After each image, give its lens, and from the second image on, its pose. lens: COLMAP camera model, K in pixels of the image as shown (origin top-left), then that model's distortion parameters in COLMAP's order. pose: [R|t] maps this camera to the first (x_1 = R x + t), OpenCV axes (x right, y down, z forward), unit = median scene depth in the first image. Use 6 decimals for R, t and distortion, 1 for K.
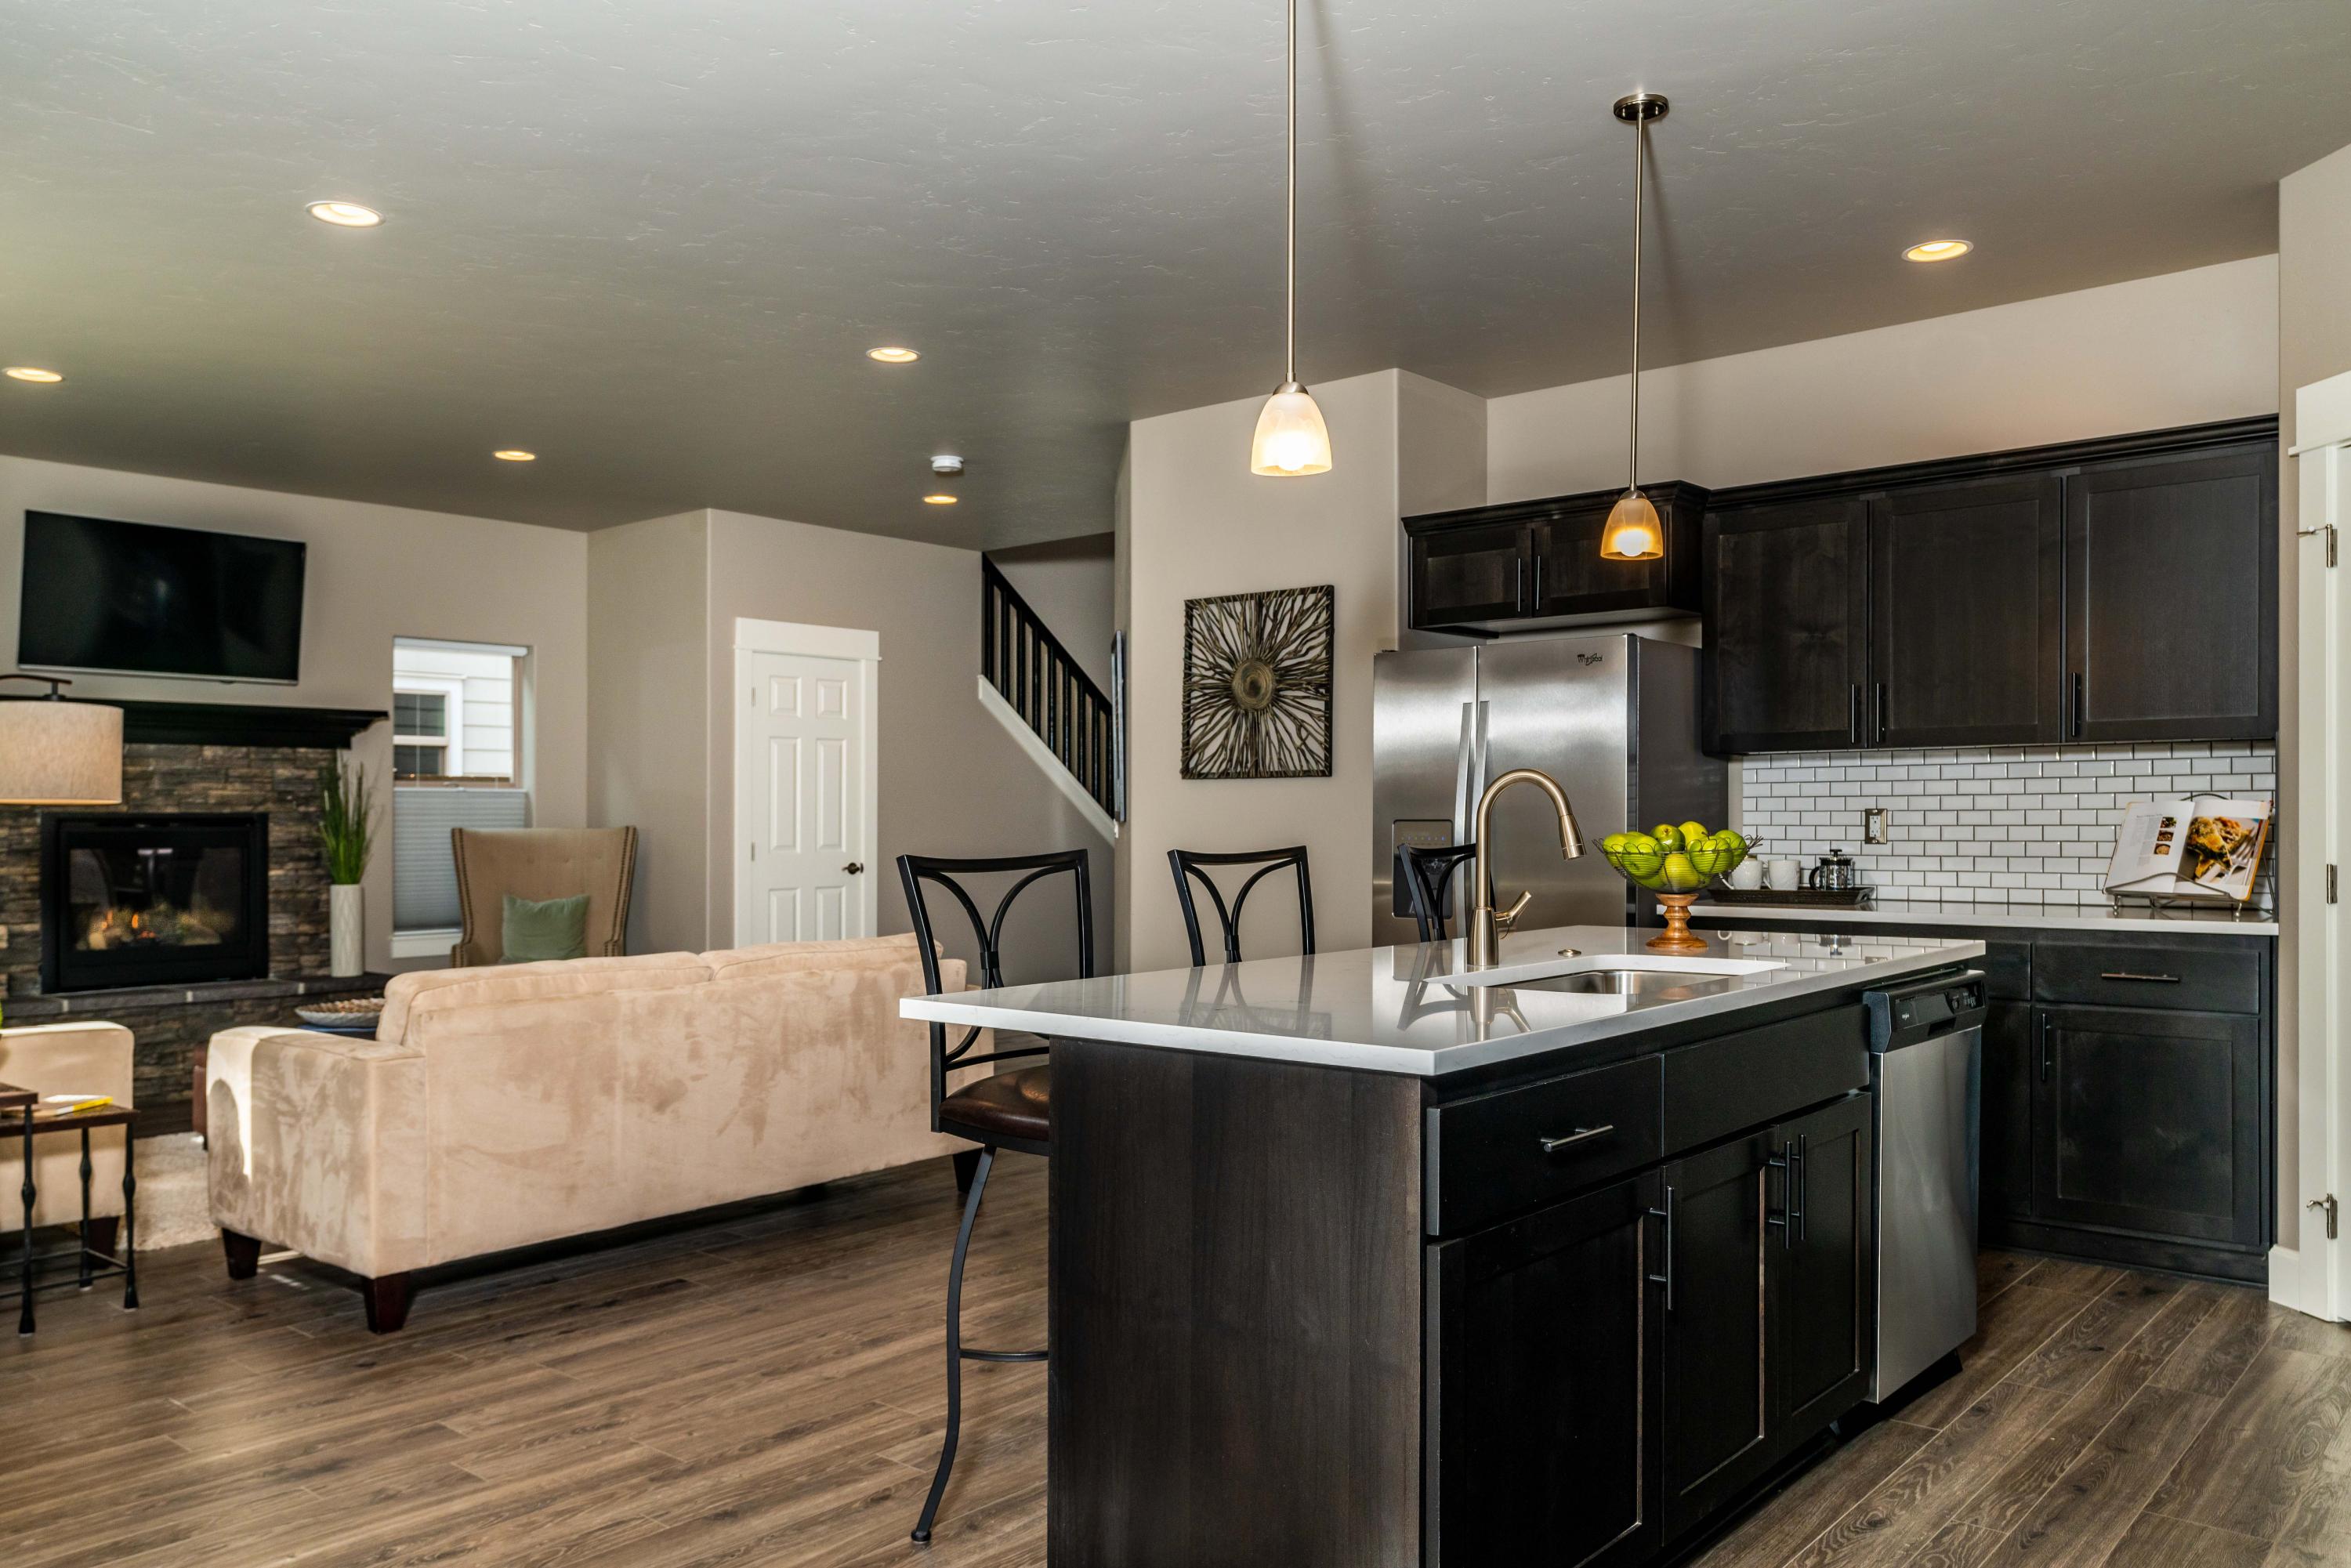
lens RADIAL K [[1689.2, 0, 1189.4], [0, 1689.2, 841.1], [0, 0, 1]] dist [-0.004751, 0.010514]
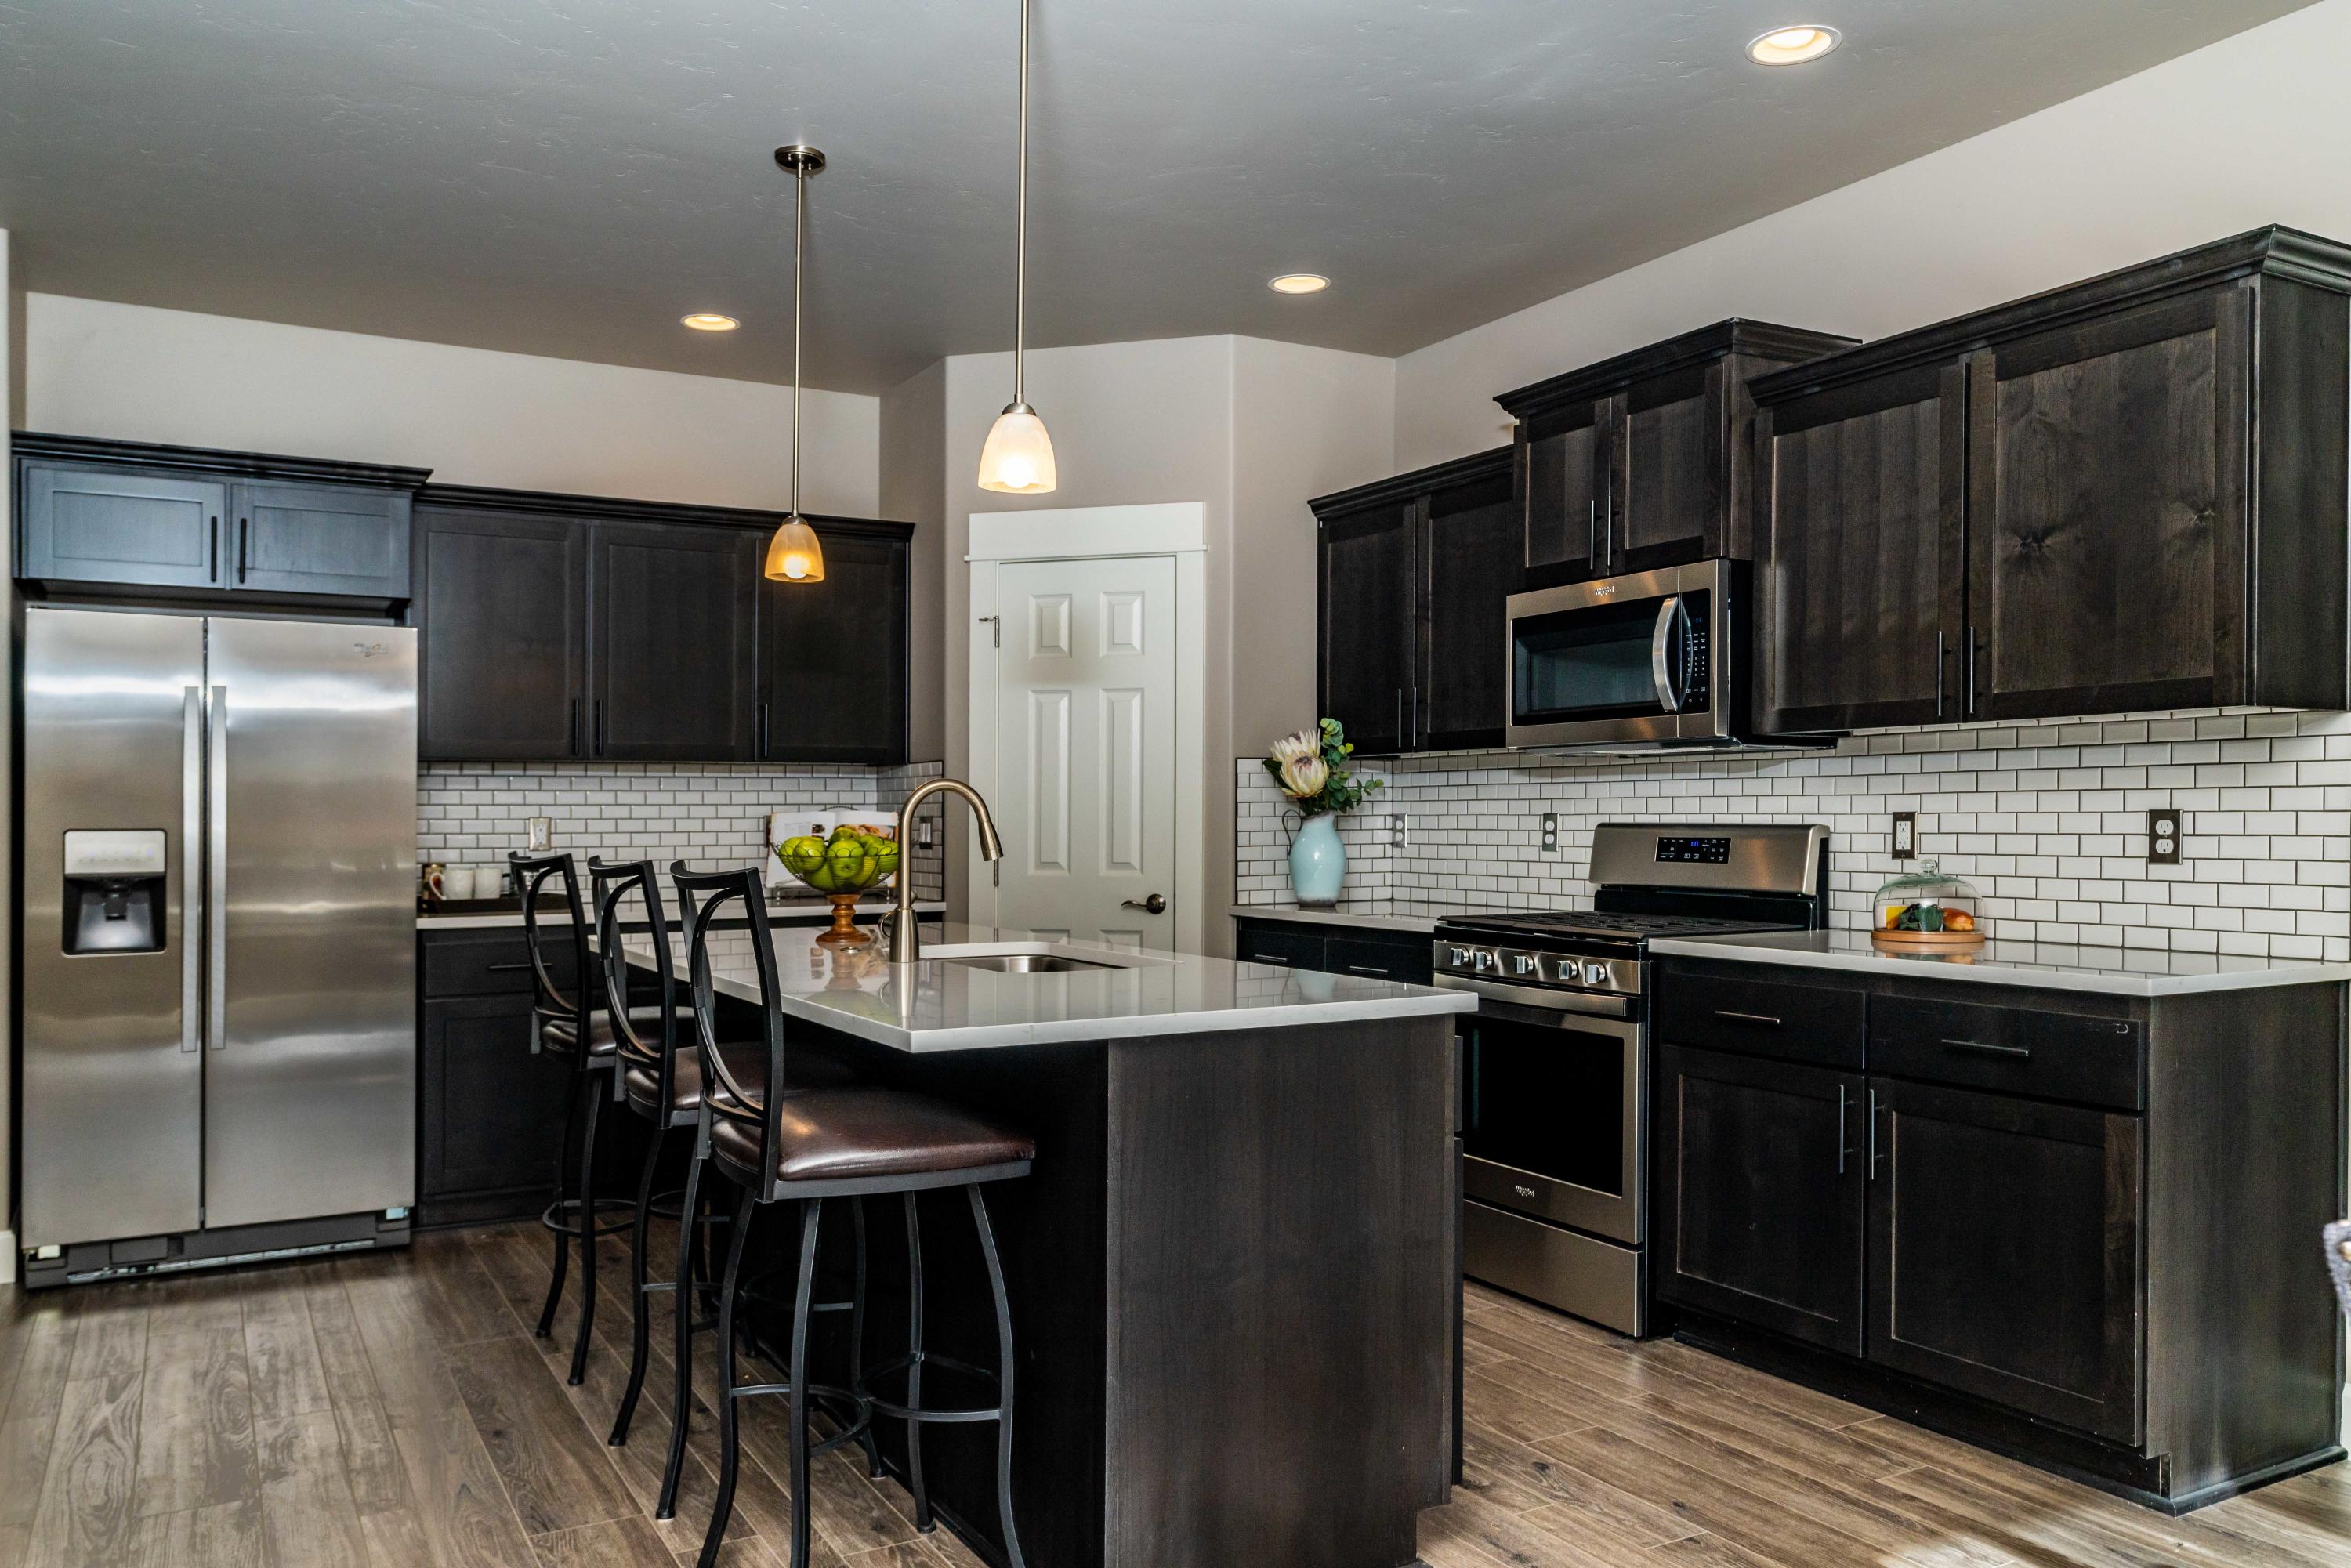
lens RADIAL K [[1689.2, 0, 1173.0], [0, 1689.2, 827.6], [0, 0, 1]] dist [-0.004751, 0.010514]
pose [[0.346938, -0.002017, 0.937886, -0.504333], [0.016360, 0.999859, -0.003902, -0.002744], [-0.937746, 0.016698, 0.346921, 0.315780]]
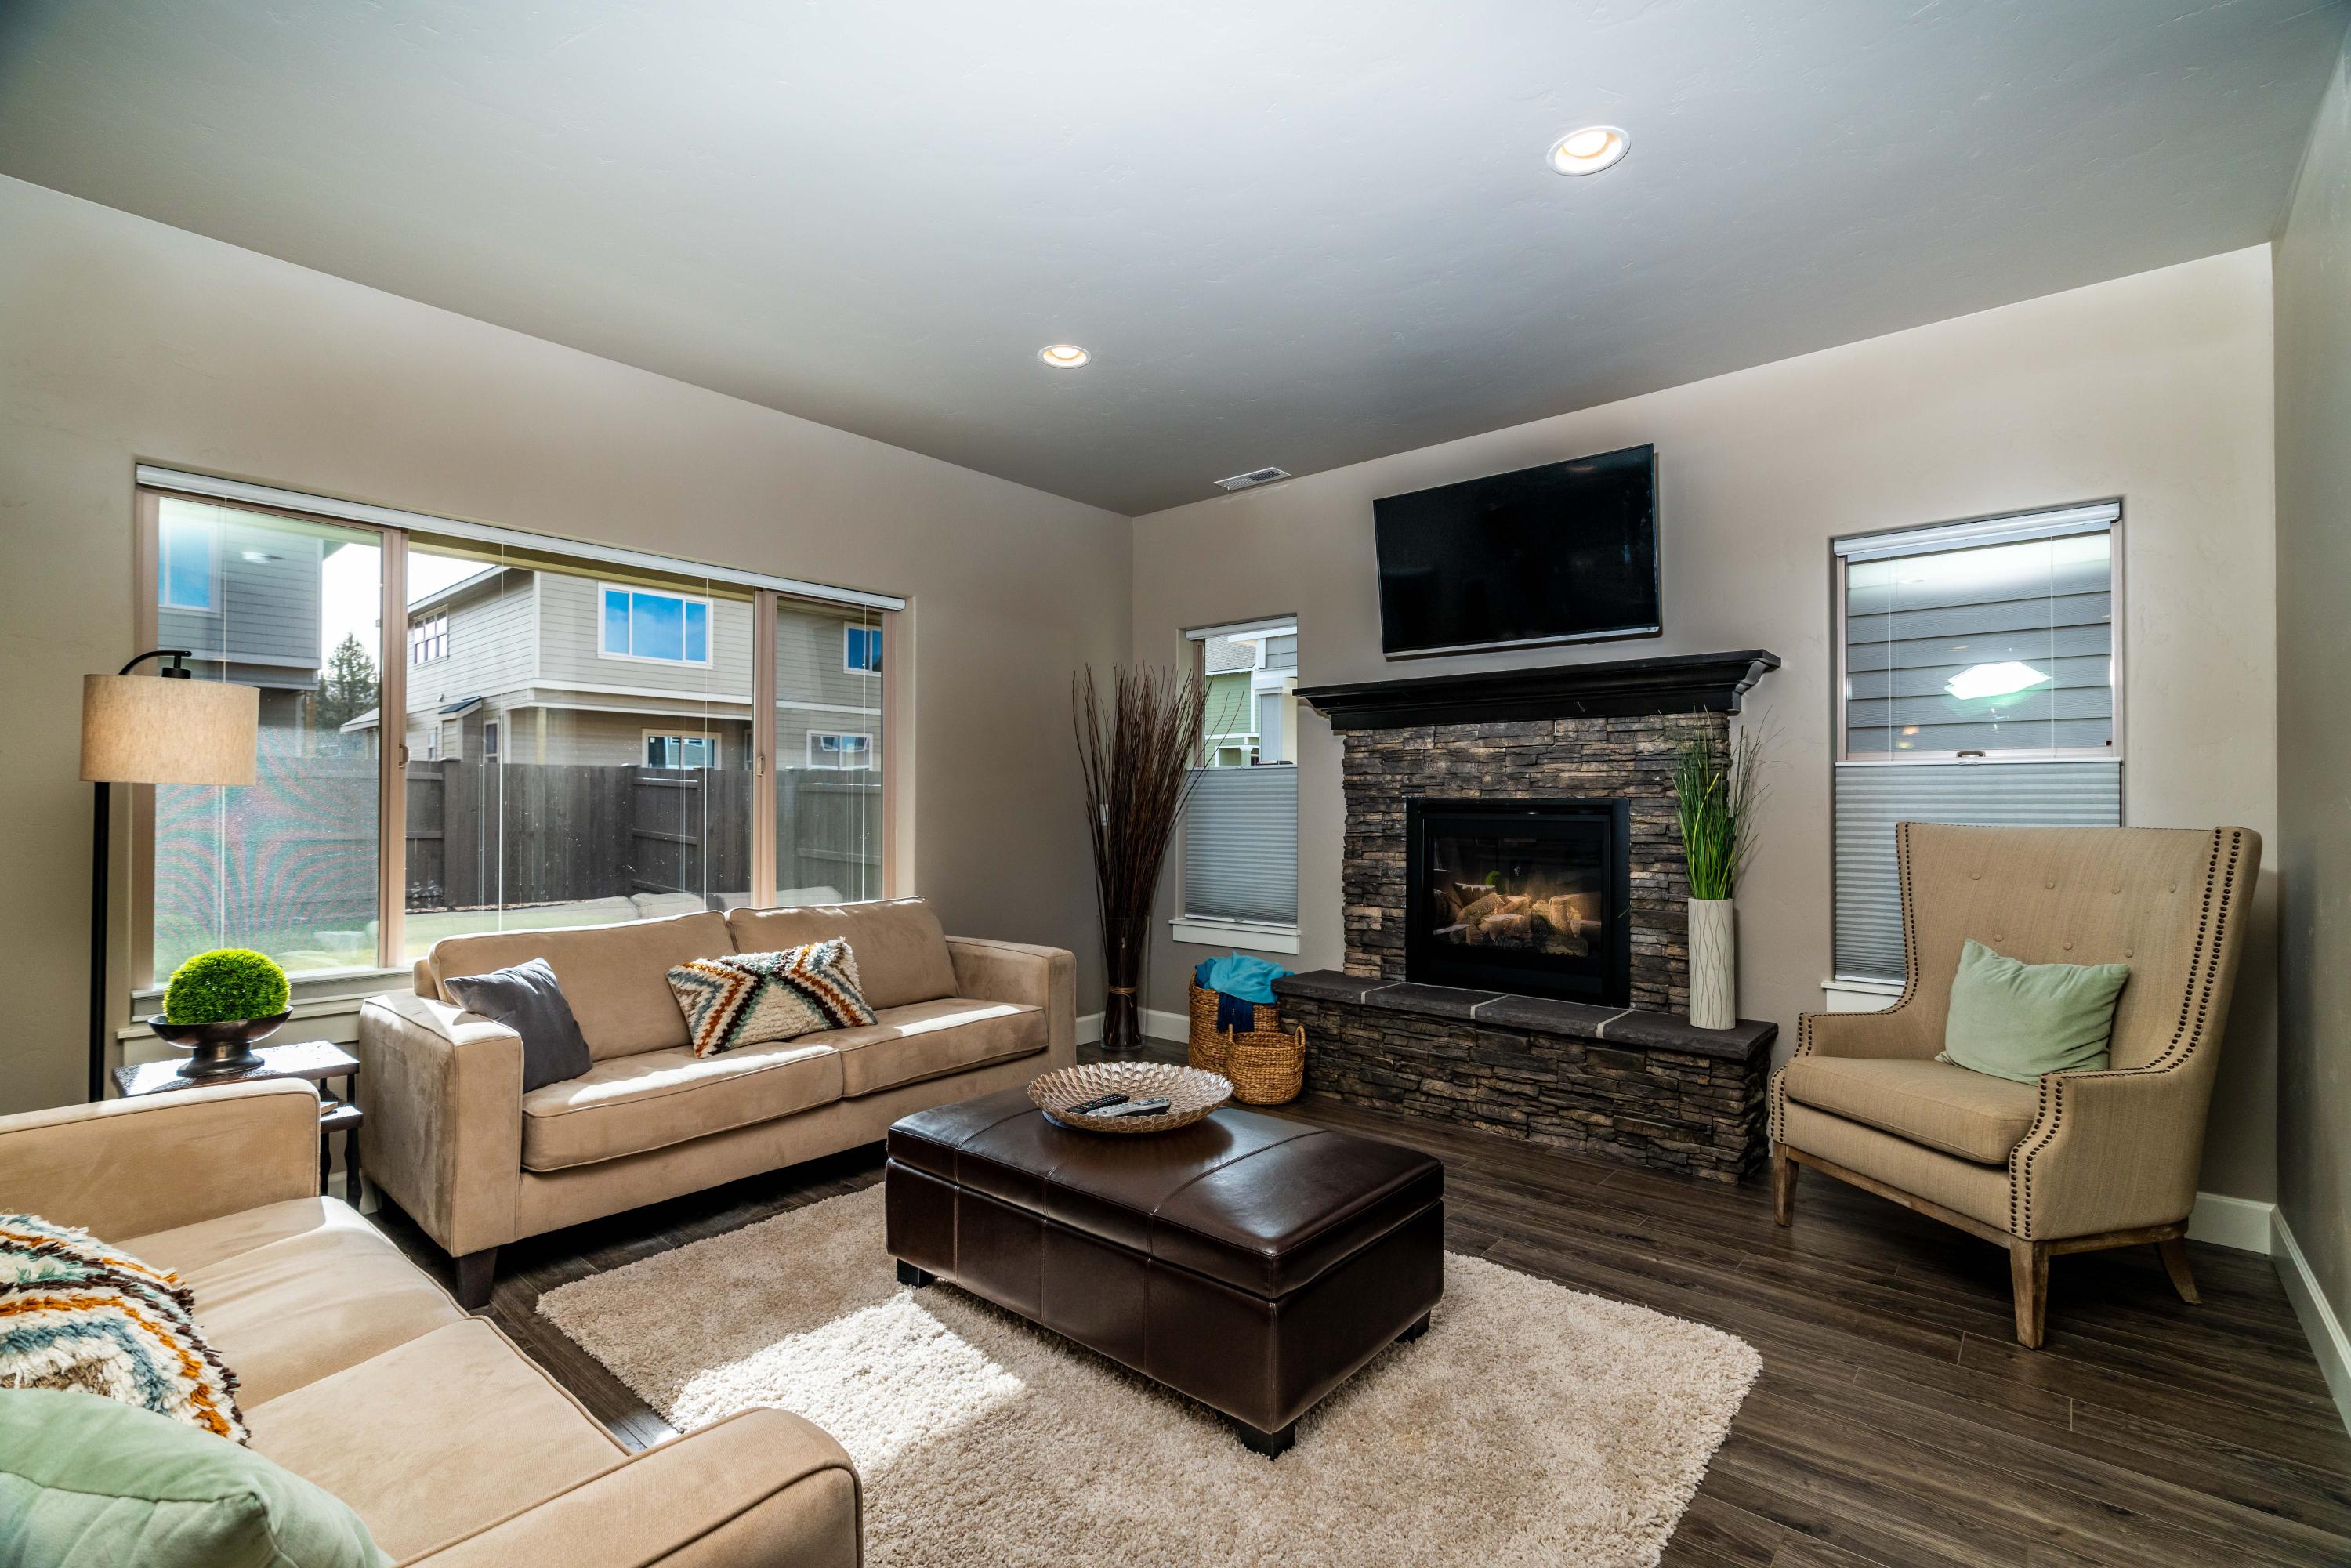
lens RADIAL K [[1057.1, 0, 1188.1], [0, 1057.1, 775.2], [0, 0, 1]] dist [-0.006463, 0.003710]
pose [[-0.006760, -0.023756, -0.999695, -0.081626], [-0.017958, 0.999559, -0.023631, -0.020493], [0.999816, 0.017792, -0.007184, 1.329084]]
